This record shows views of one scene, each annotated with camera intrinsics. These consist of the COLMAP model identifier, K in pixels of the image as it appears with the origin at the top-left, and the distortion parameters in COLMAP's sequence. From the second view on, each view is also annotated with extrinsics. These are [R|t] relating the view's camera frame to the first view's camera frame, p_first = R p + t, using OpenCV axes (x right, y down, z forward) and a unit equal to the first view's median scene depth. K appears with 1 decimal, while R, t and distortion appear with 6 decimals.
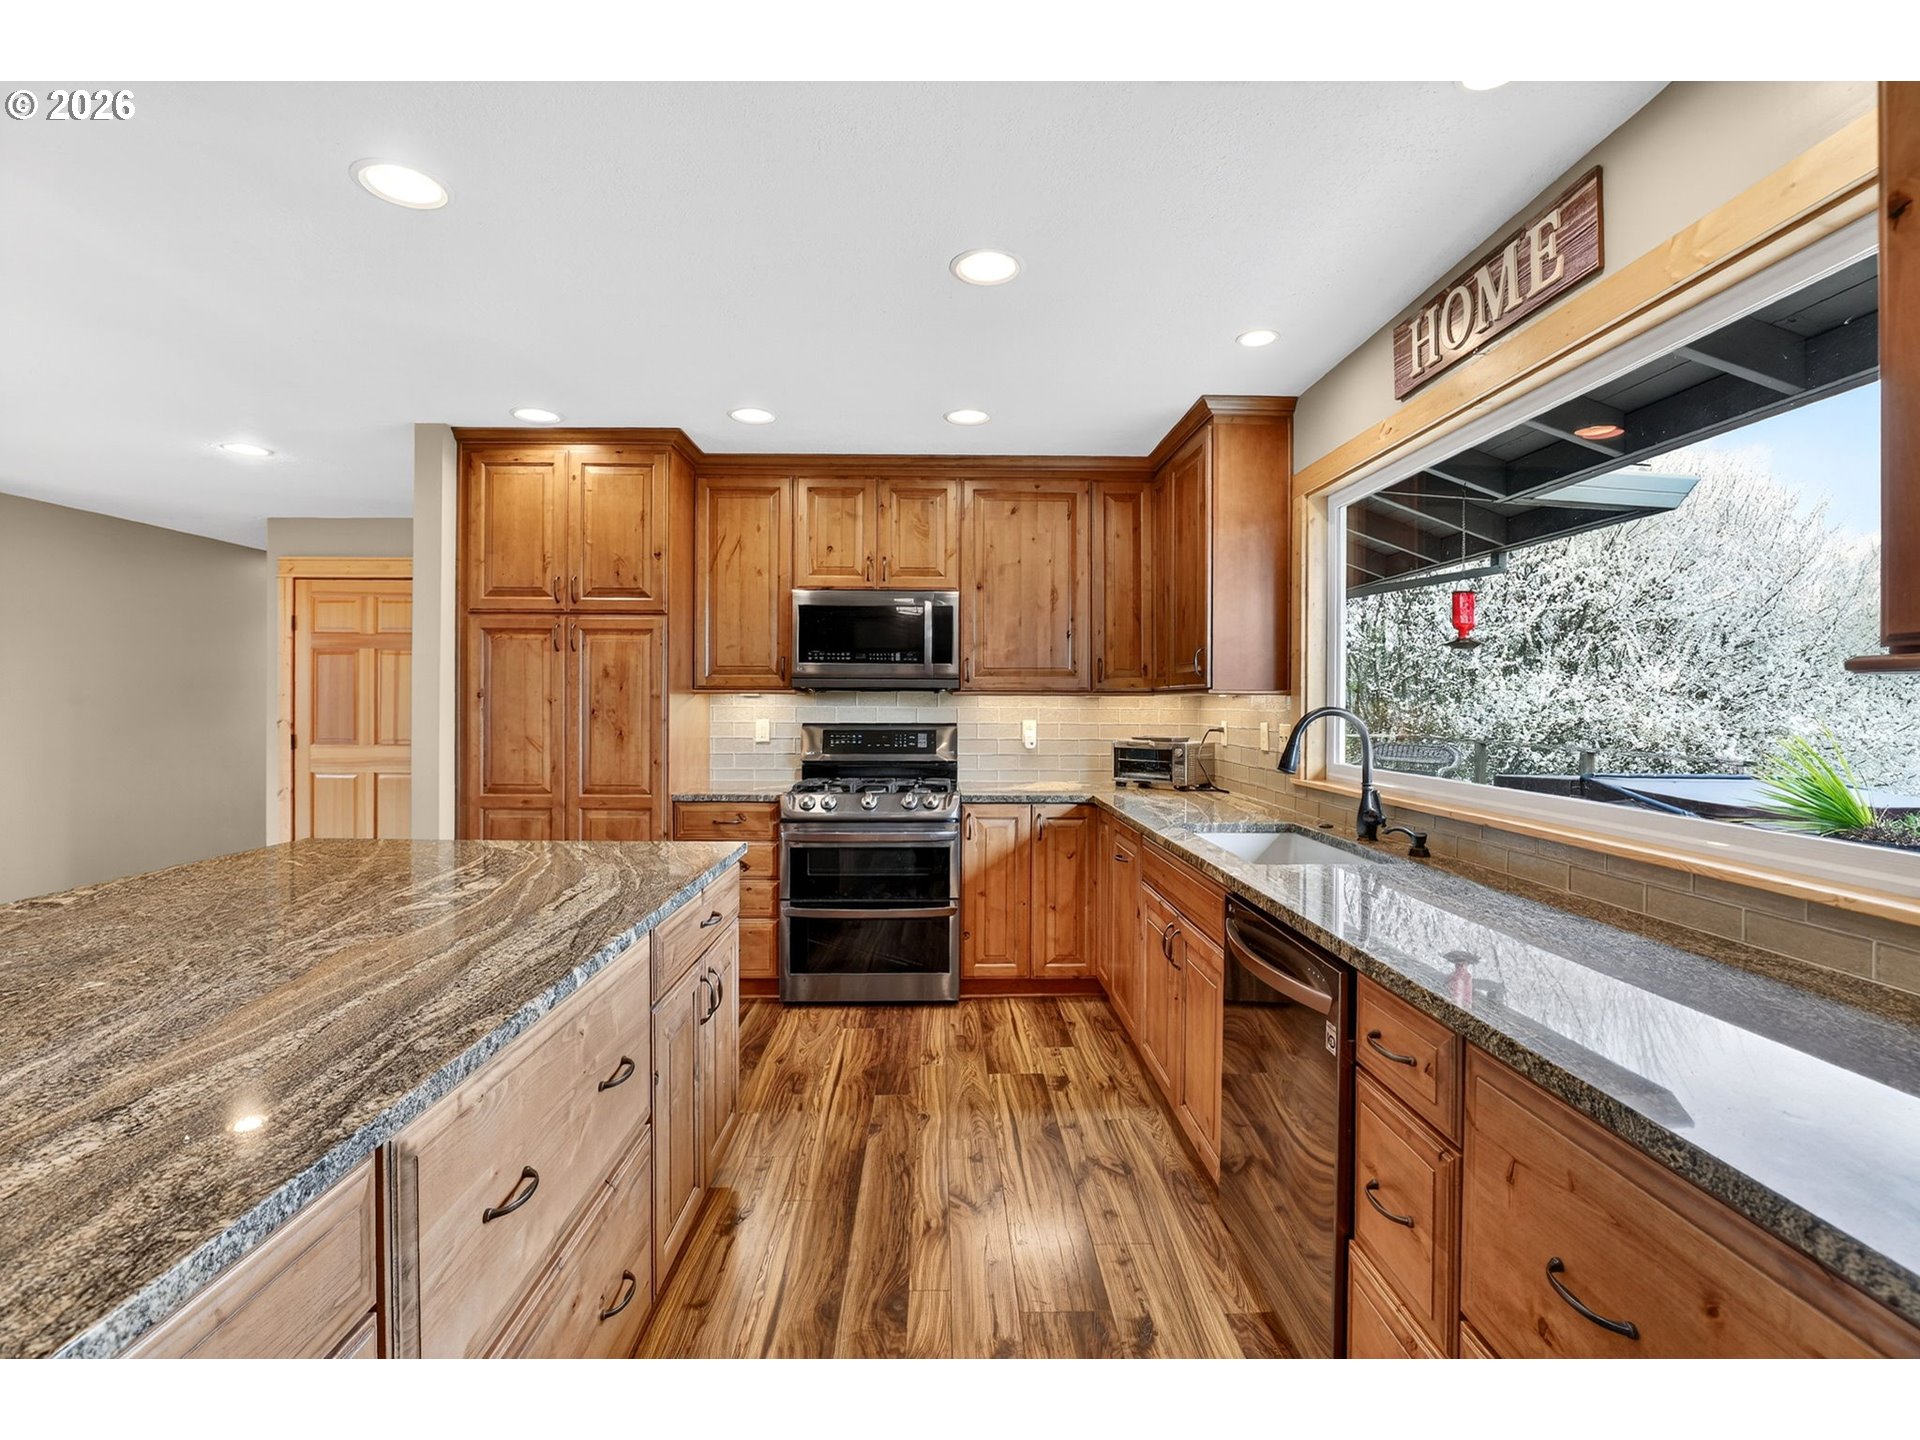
lens RADIAL K [[888.0, 0, 959.2], [0, 888.0, 705.0], [0, 0, 1]] dist [-0.032945, 0.009313]
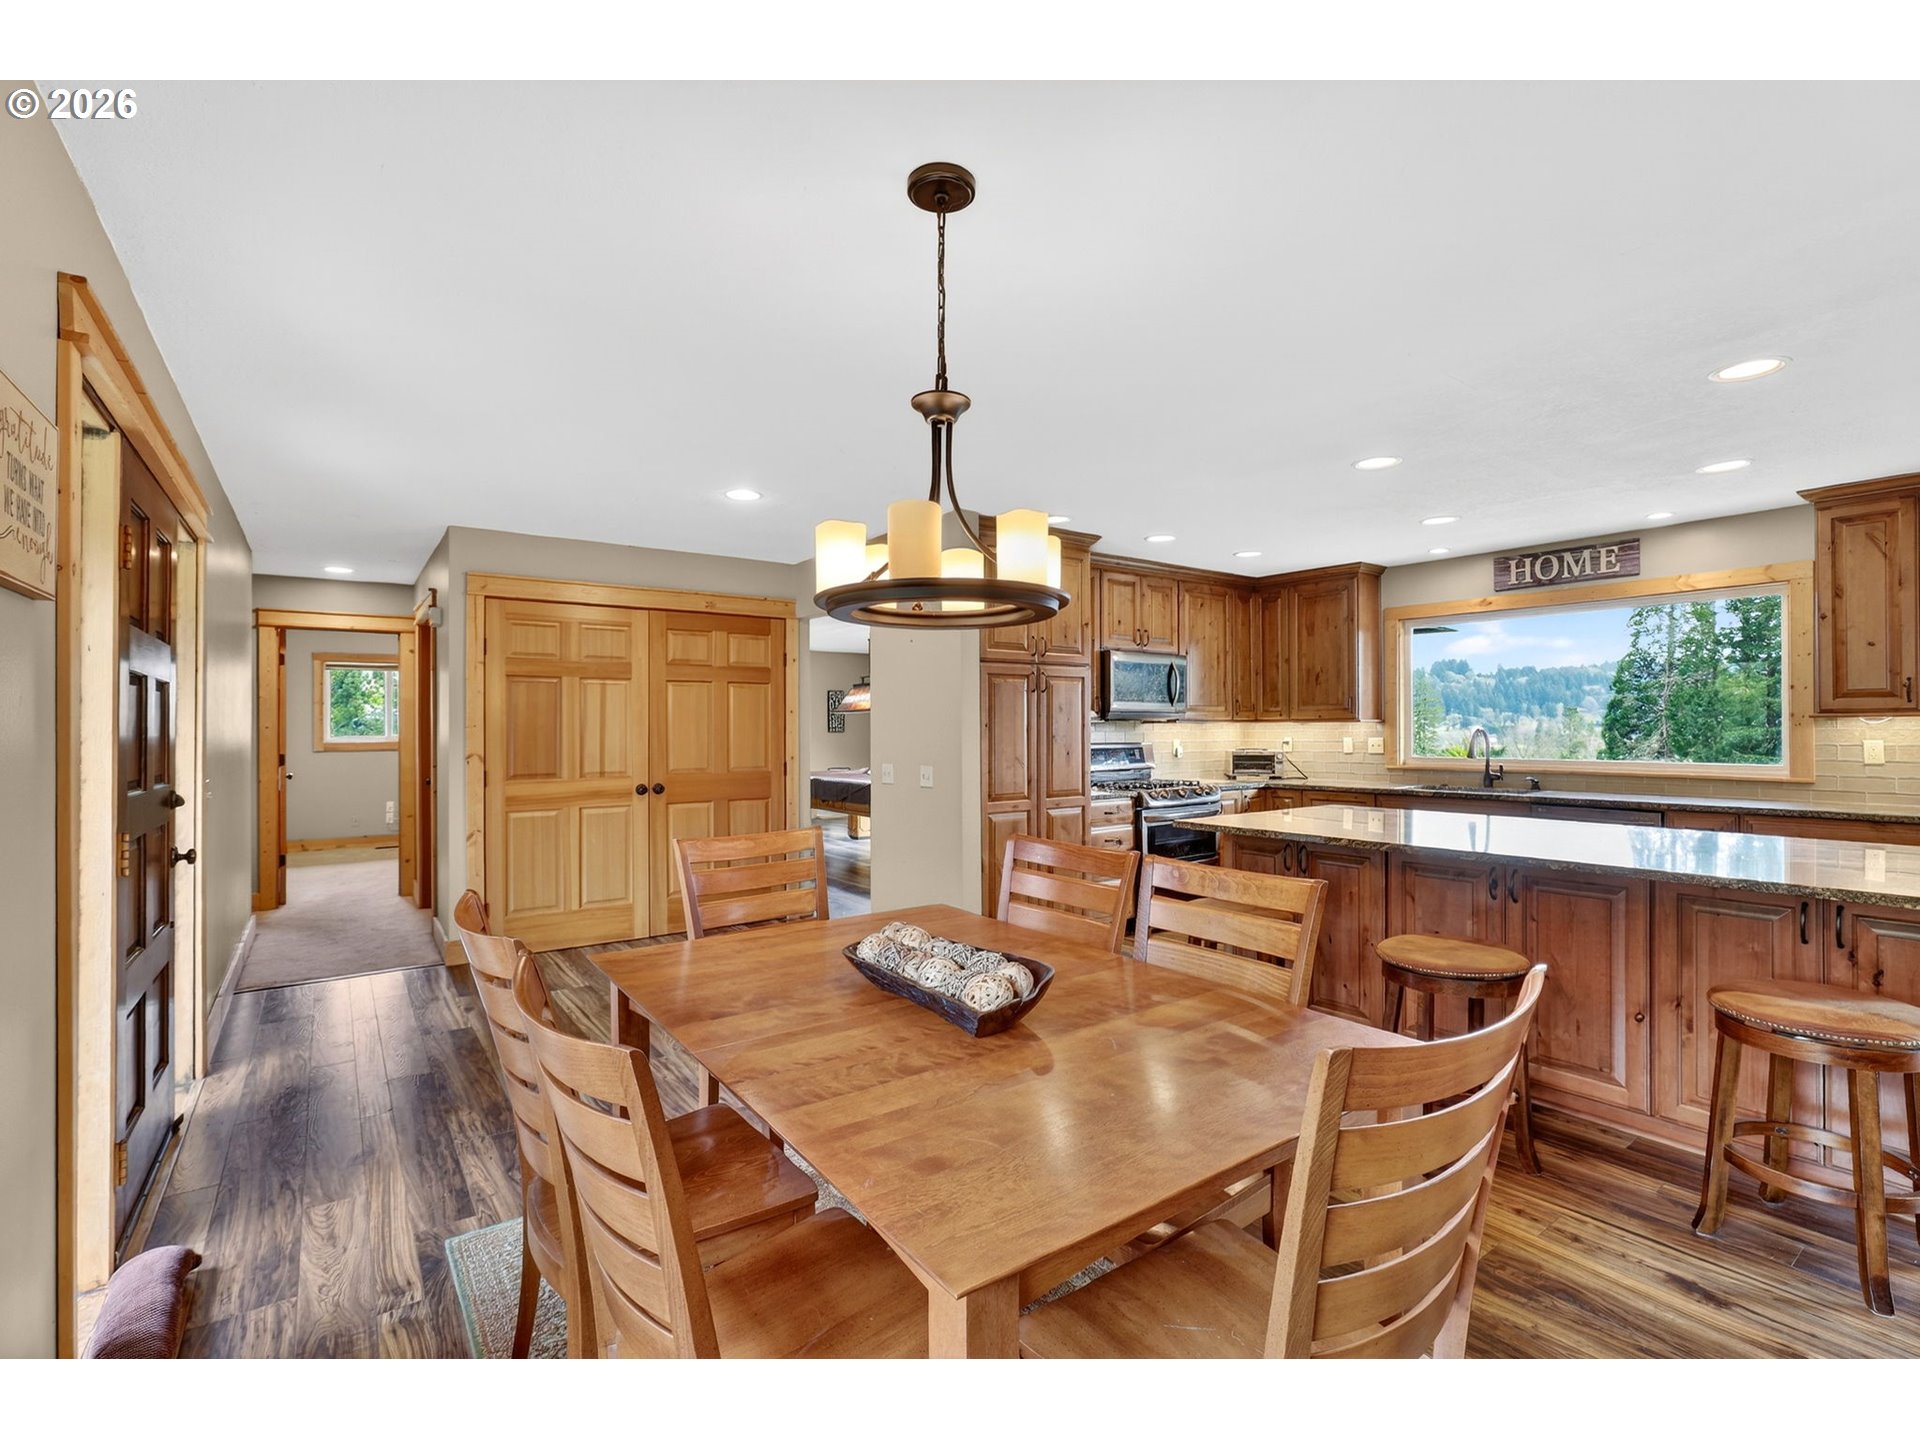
lens RADIAL K [[885.4, 0, 983.4], [0, 885.4, 719.1], [0, 0, 1]] dist [-0.002605, 0.000363]
pose [[0.809005, -0.003580, 0.587791, -1.301913], [0.010923, 0.999900, -0.008944, -0.008364], [-0.587700, 0.013656, 0.808964, -0.040611]]
